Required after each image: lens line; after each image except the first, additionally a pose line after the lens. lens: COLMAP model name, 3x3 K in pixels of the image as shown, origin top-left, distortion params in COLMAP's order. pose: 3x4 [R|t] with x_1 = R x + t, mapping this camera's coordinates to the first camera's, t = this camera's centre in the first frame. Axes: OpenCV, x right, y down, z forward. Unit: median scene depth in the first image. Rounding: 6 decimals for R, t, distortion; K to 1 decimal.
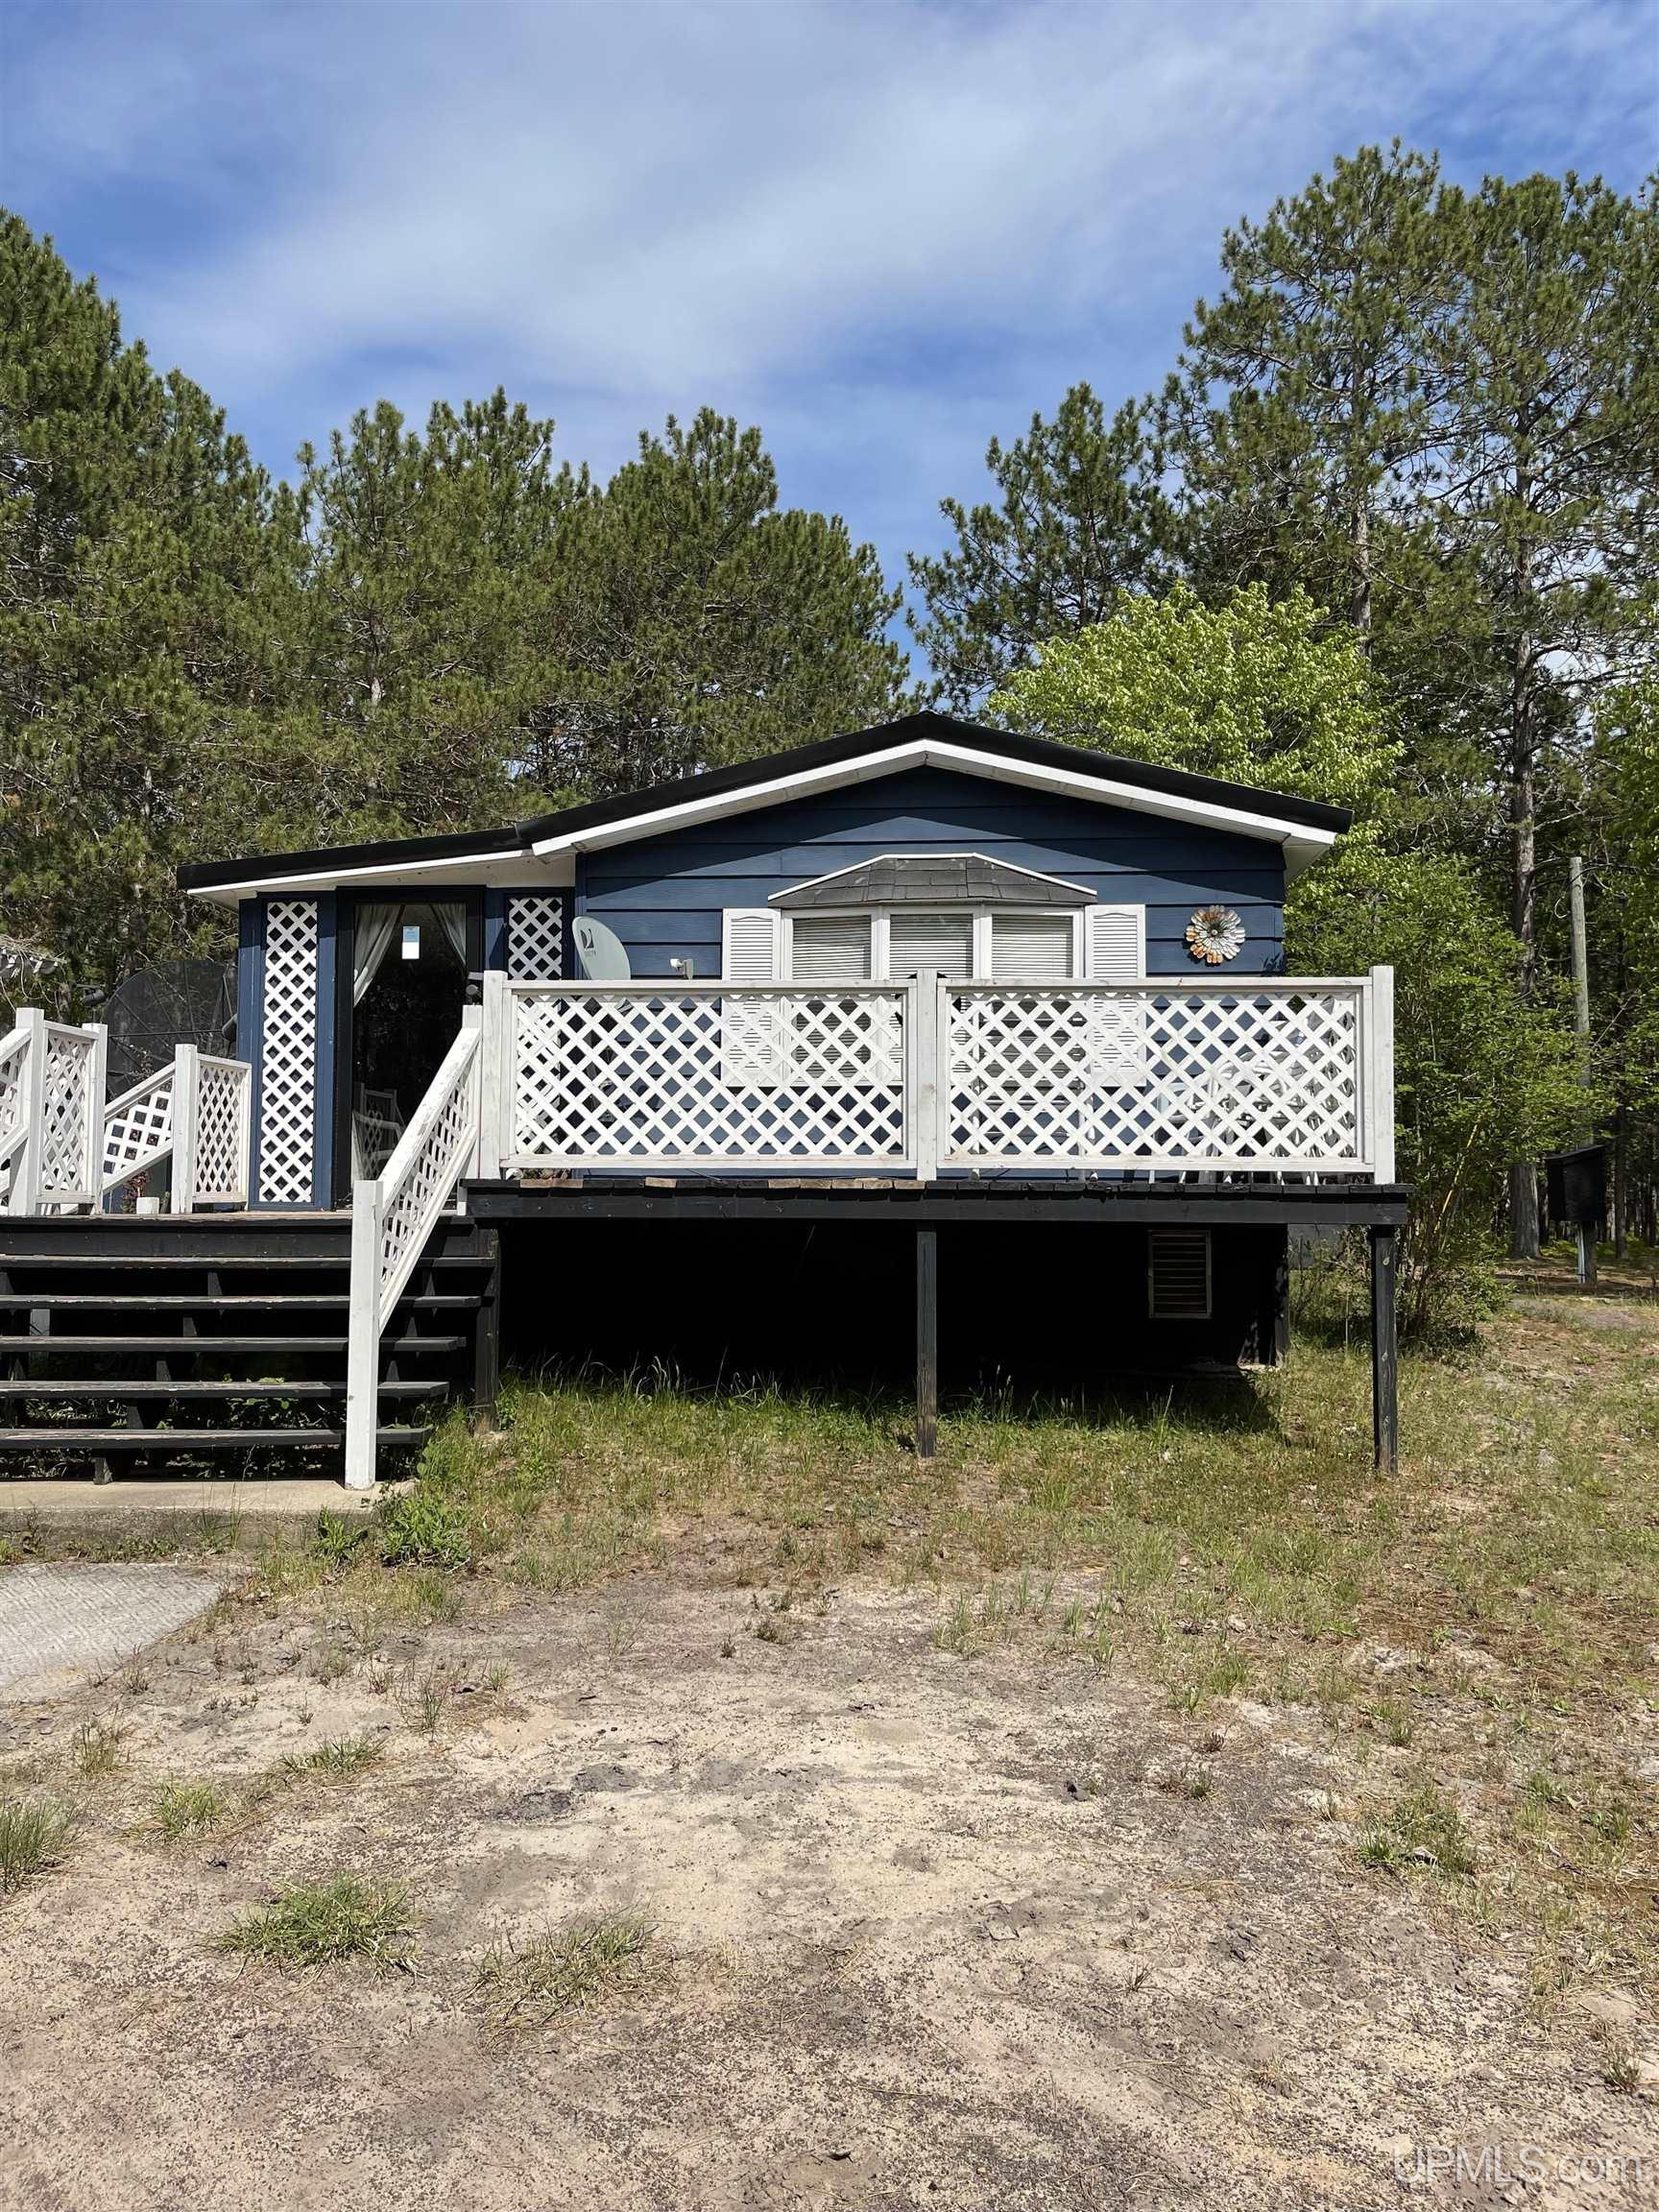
lens RADIAL K [[1629.8, 0, 825.1], [0, 1629.8, 1040.5], [0, 0, 1]] dist [0.104733, -0.138551]
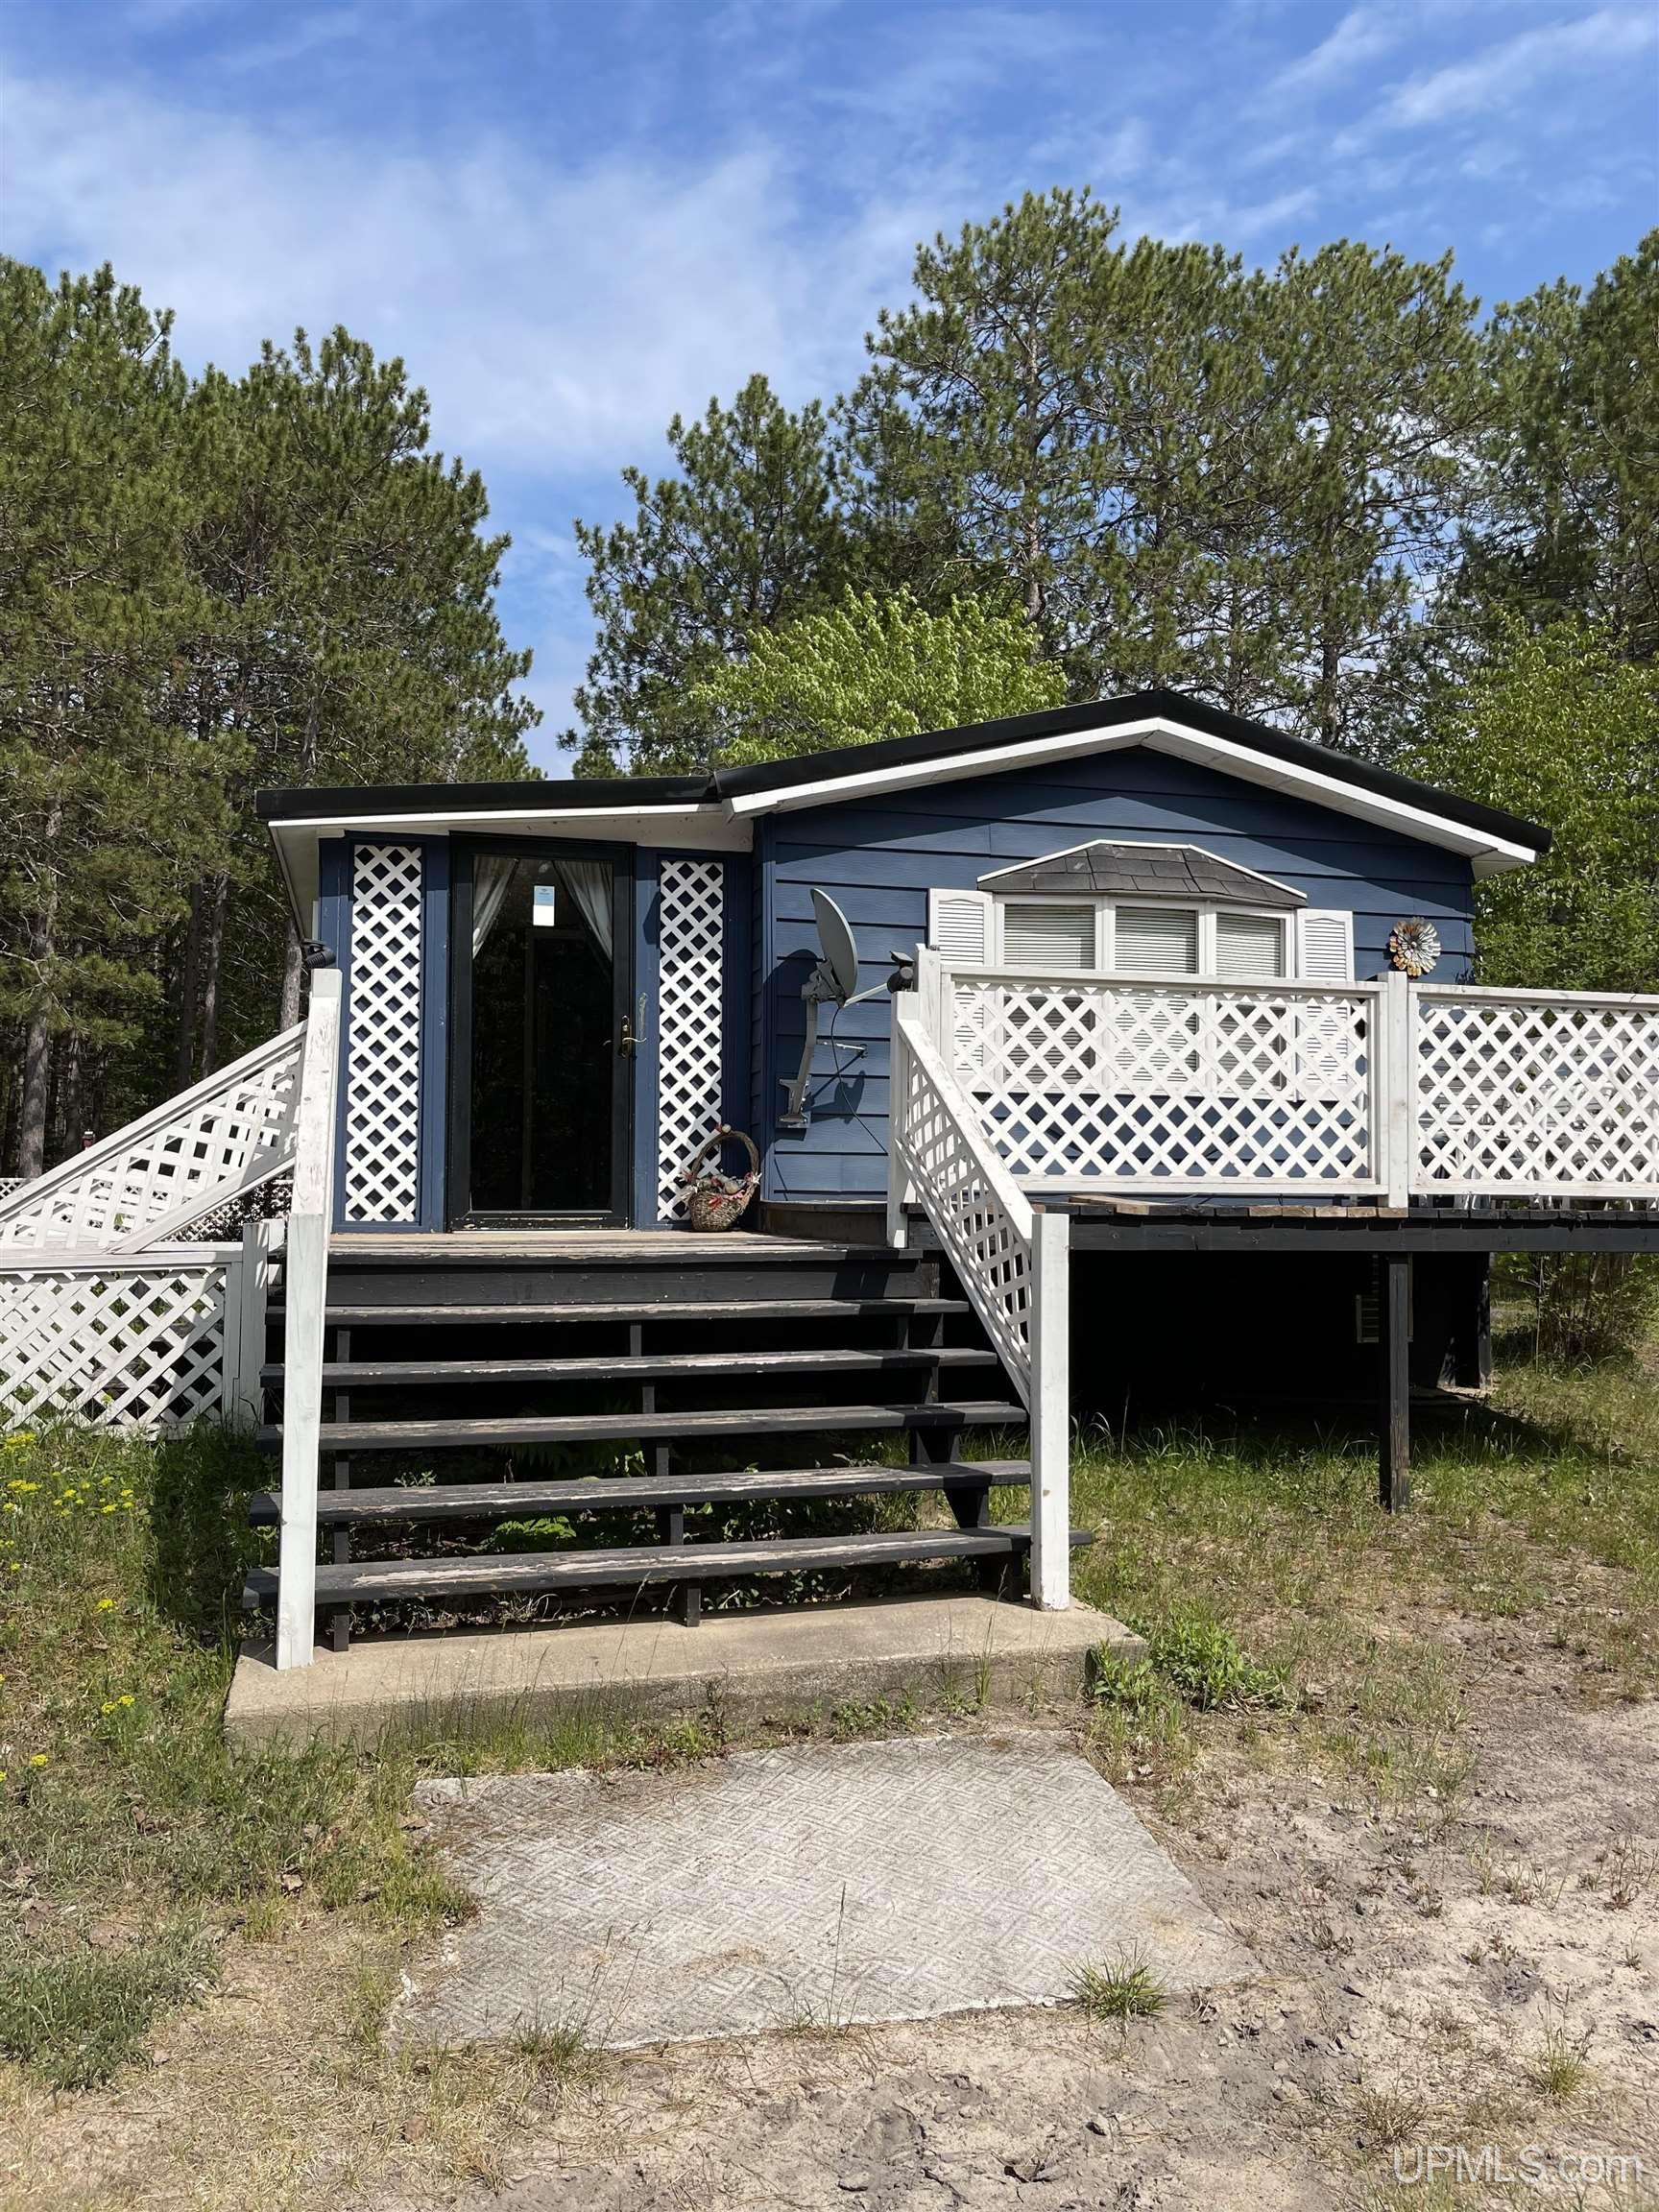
lens RADIAL K [[1629.8, 0, 825.1], [0, 1629.8, 1040.5], [0, 0, 1]] dist [0.104733, -0.138551]
pose [[0.945762, 0.032736, 0.323207, -0.383970], [-0.033976, 0.999421, -0.001807, 0.004568], [-0.323079, -0.009273, 0.946327, 0.178097]]
